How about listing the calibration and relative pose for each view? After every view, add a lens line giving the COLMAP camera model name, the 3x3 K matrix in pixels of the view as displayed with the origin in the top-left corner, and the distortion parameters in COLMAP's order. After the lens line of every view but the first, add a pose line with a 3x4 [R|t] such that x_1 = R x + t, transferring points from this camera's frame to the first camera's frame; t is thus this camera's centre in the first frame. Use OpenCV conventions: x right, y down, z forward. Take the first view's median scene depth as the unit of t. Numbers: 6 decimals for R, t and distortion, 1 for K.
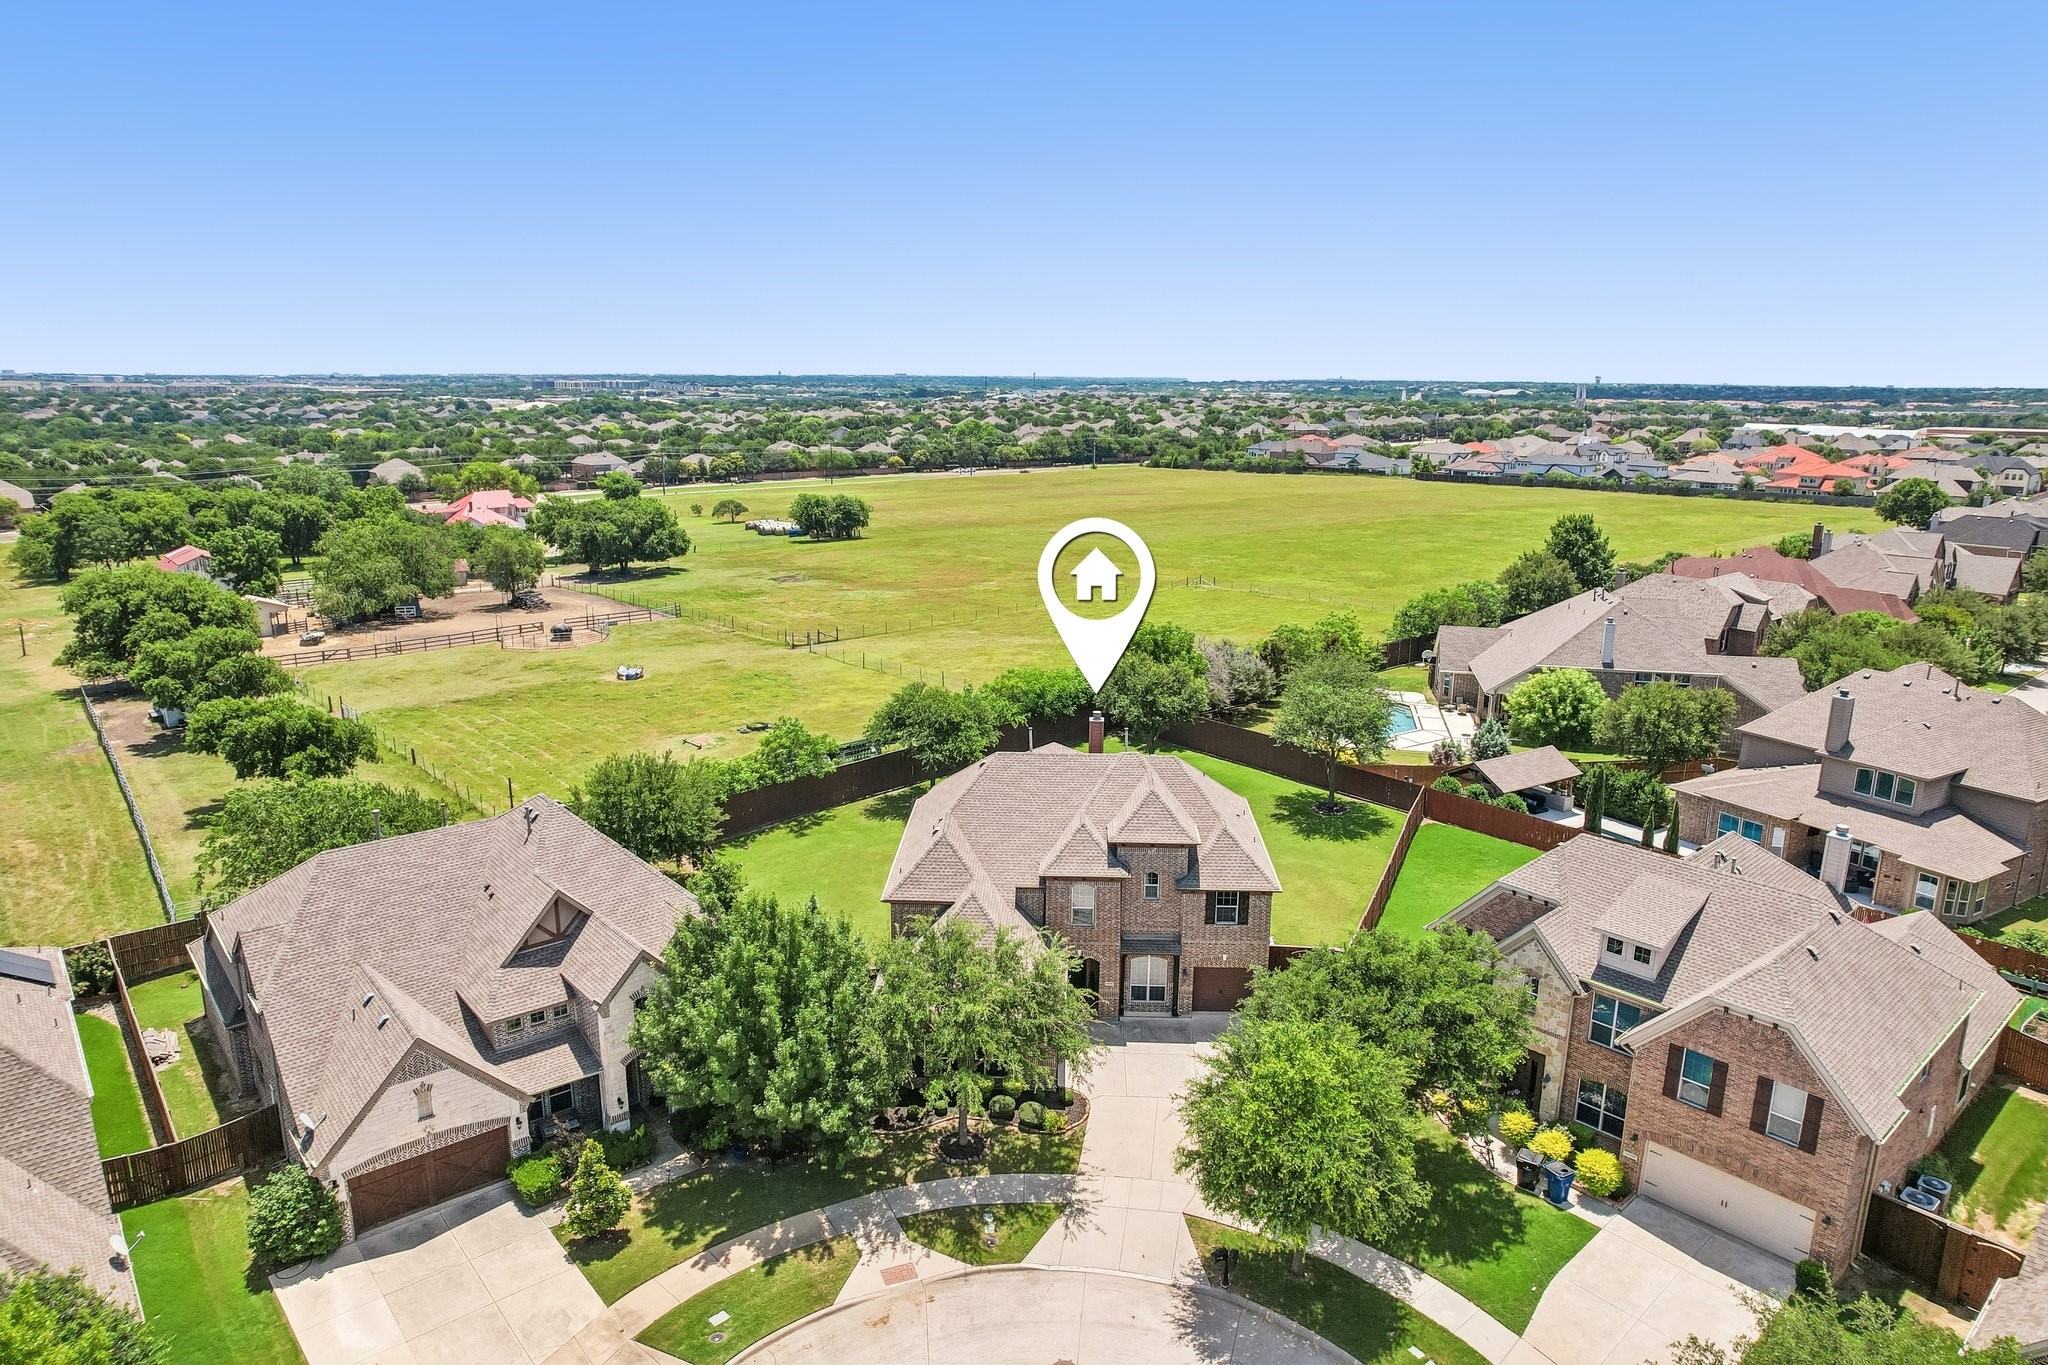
lens RADIAL K [[1291.9, 0, 1022.5], [0, 1291.9, 679.5], [0, 0, 1]] dist [-0.049397, 0.019338]
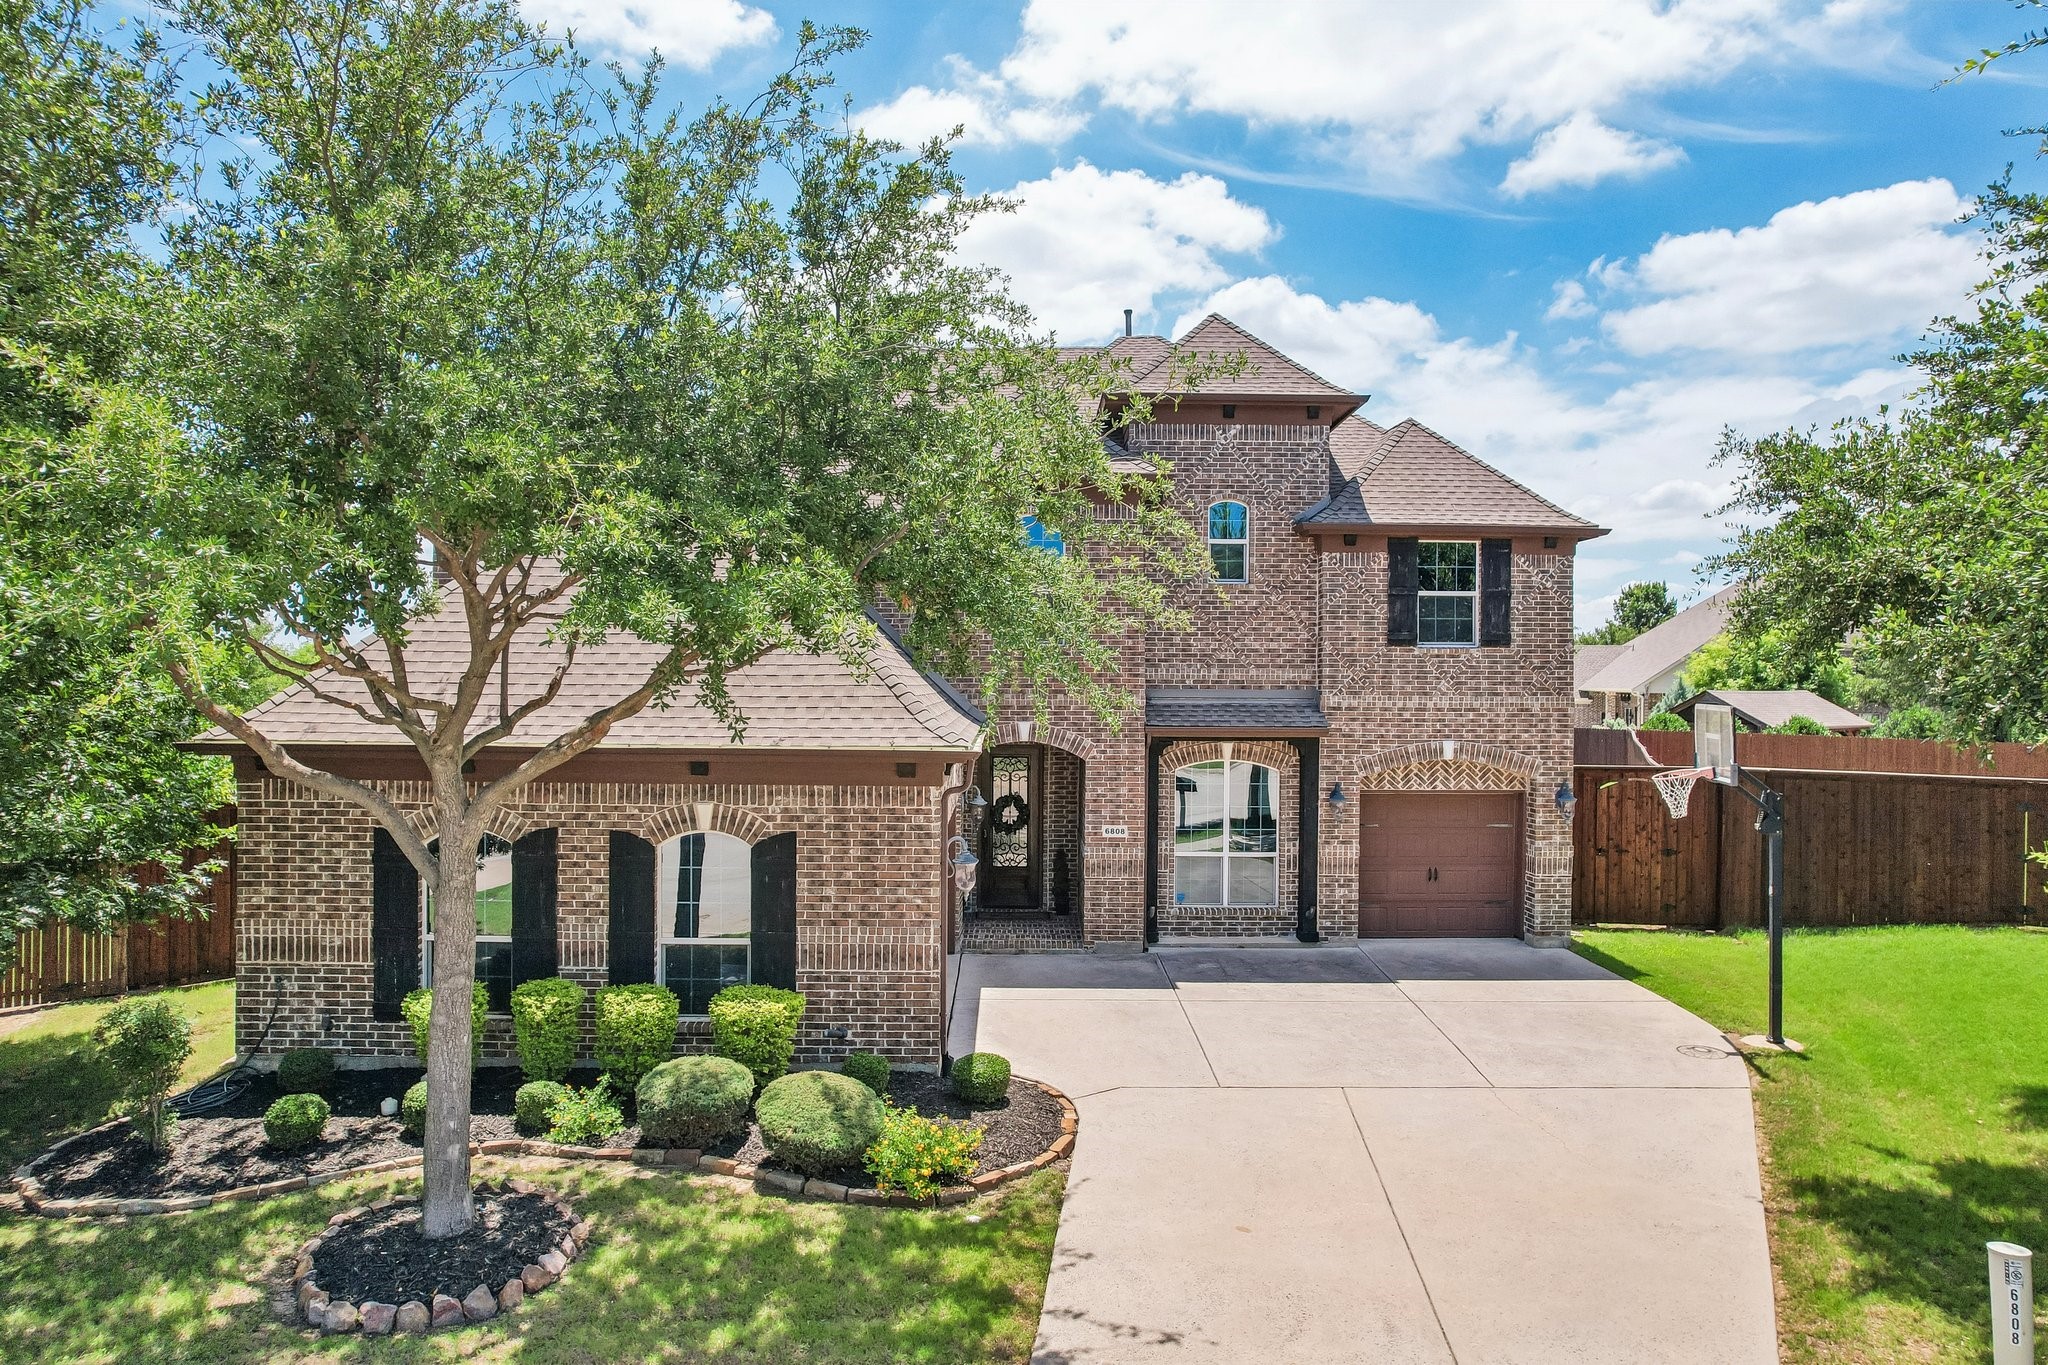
lens RADIAL K [[1291.9, 0, 1024.8], [0, 1291.9, 681.1], [0, 0, 1]] dist [-0.049397, 0.019338]
pose [[0.999039, -0.005483, 0.043482, 0.018472], [0.015144, 0.974221, -0.225085, 0.174550], [-0.041127, 0.225528, 0.973368, 0.424287]]
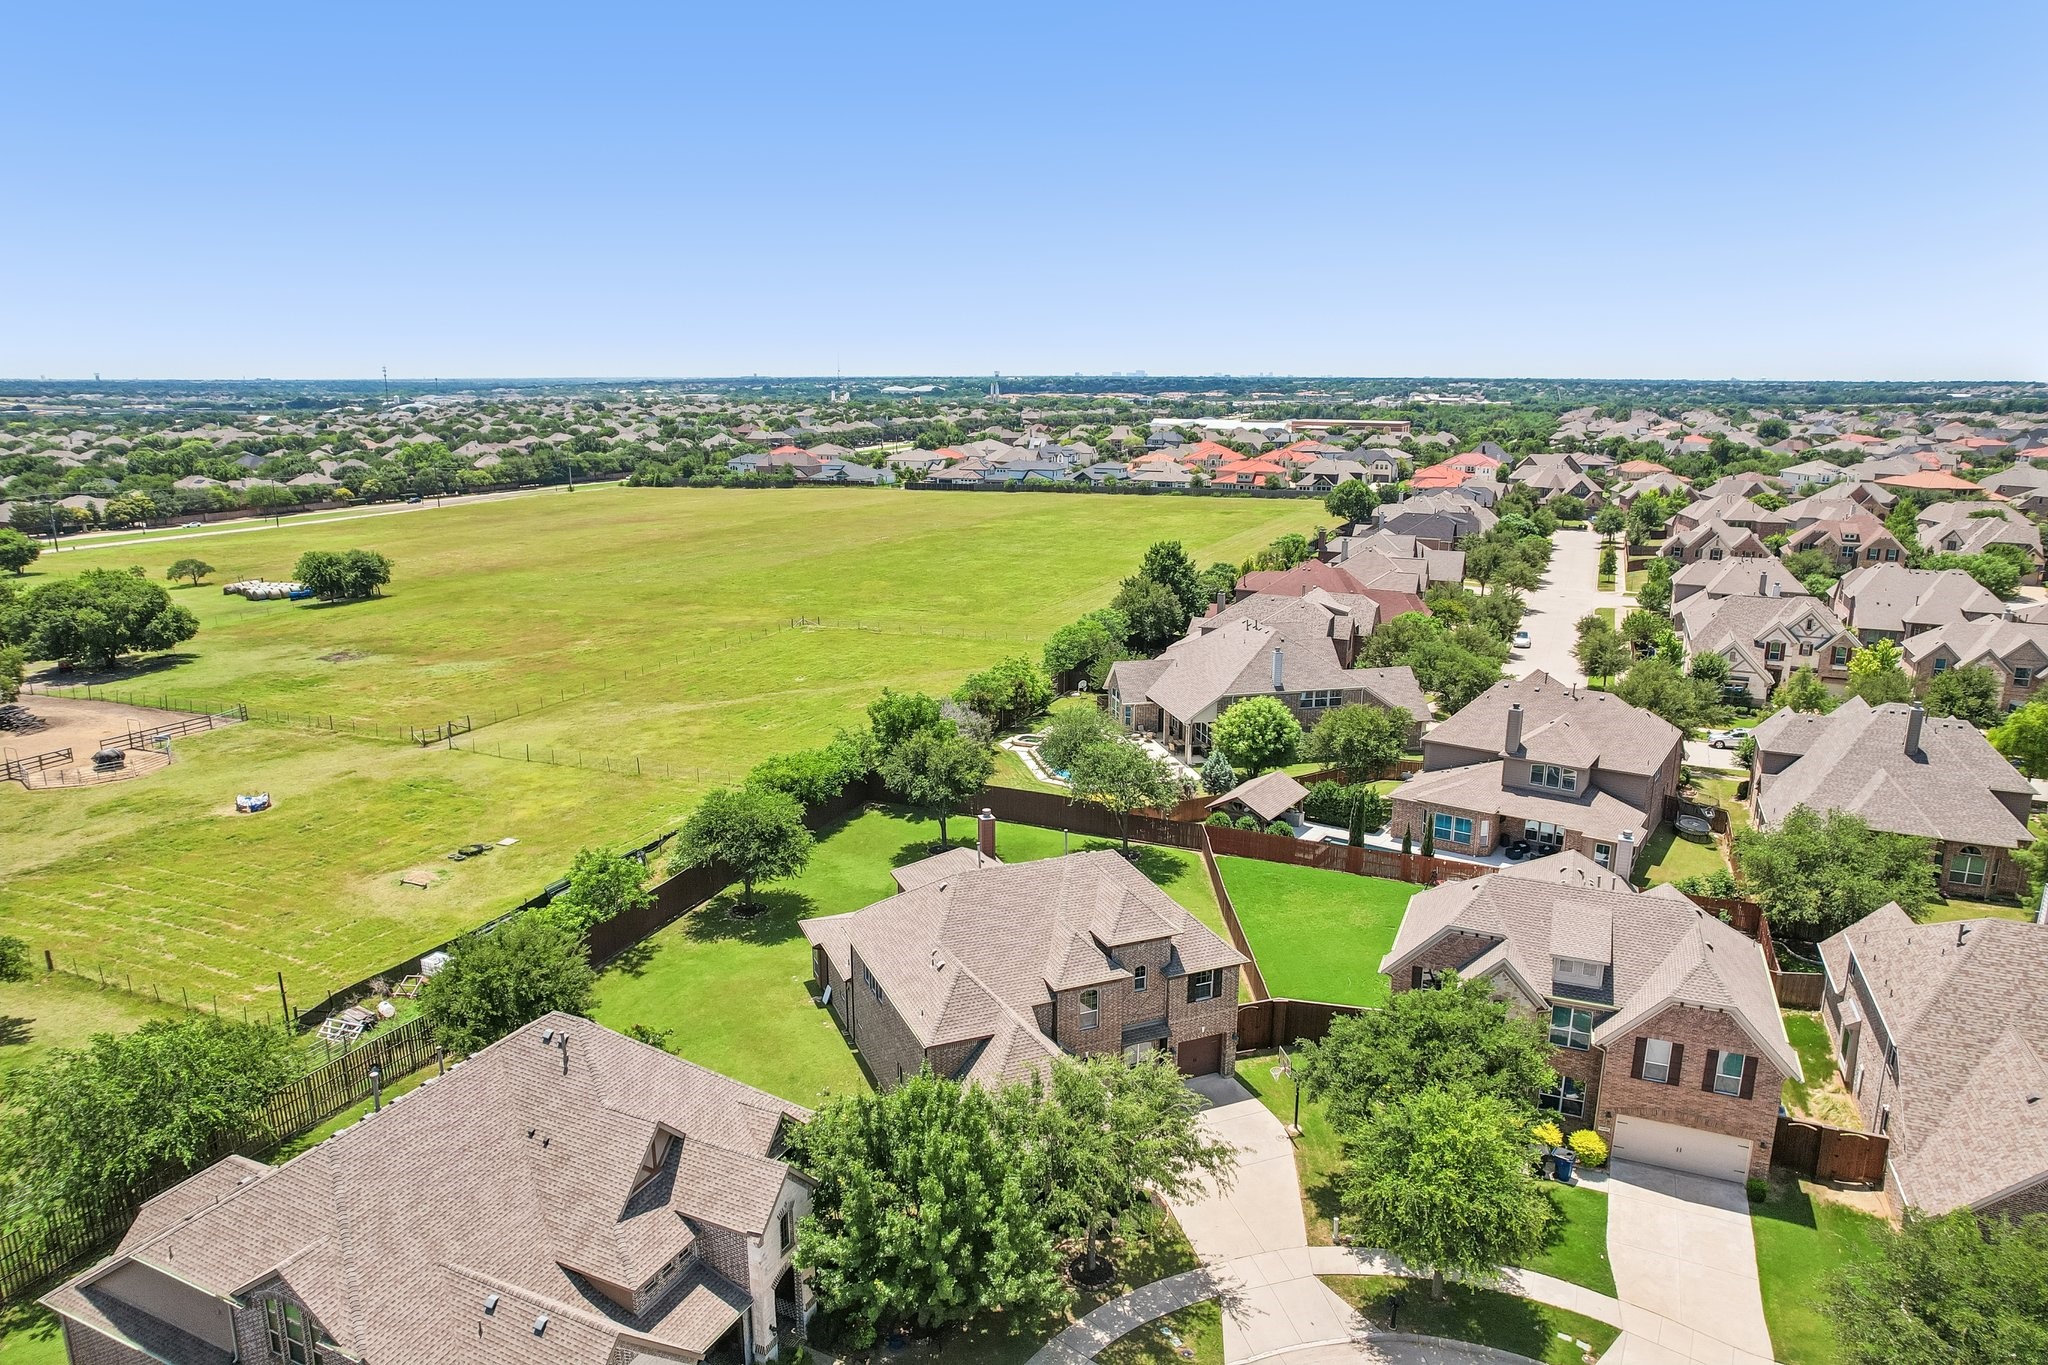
lens RADIAL K [[1291.9, 0, 1026.8], [0, 1291.9, 680.5], [0, 0, 1]] dist [-0.049397, 0.019338]
pose [[0.909087, -0.101359, 0.404087, -0.250361], [0.101473, 0.994612, 0.021197, -0.075608], [-0.404058, 0.021734, 0.914475, 0.032010]]
